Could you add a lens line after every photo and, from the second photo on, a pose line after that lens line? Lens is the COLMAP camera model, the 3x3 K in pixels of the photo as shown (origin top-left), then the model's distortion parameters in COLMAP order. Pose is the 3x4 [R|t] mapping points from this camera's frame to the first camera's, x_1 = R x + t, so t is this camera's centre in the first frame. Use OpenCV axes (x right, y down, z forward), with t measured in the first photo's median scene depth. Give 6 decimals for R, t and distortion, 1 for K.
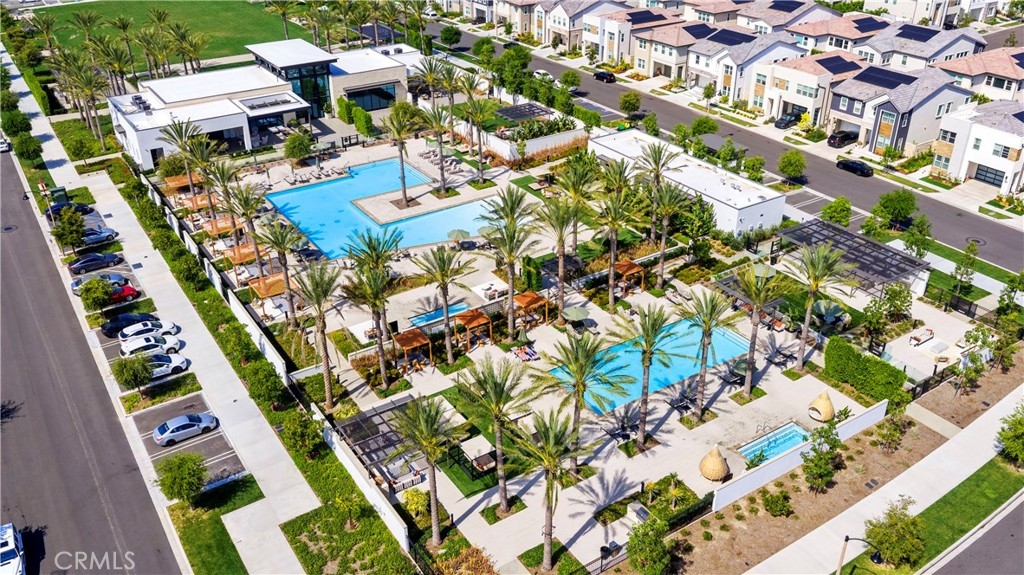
lens RADIAL K [[860.3, 0, 512.0], [0, 860.3, 287.5], [0, 0, 1]] dist [0.002545, -0.007186]
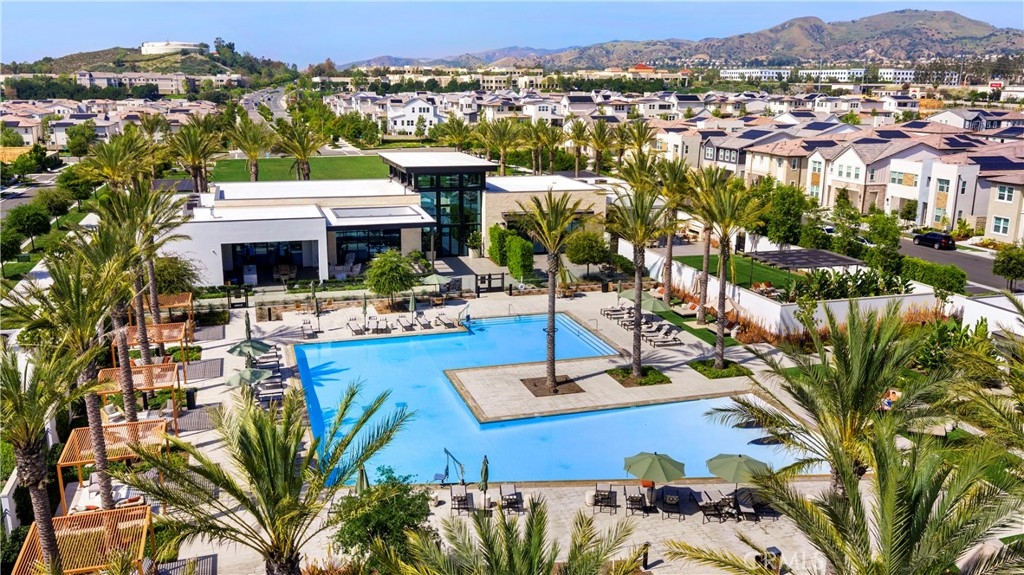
lens RADIAL K [[860.3, 0, 512.0], [0, 860.3, 287.5], [0, 0, 1]] dist [0.002545, -0.007186]
pose [[0.962735, 0.079051, -0.258637, -0.024318], [-0.145252, 0.957830, -0.247919, -0.026688], [0.228132, 0.276248, 0.933618, 0.480336]]
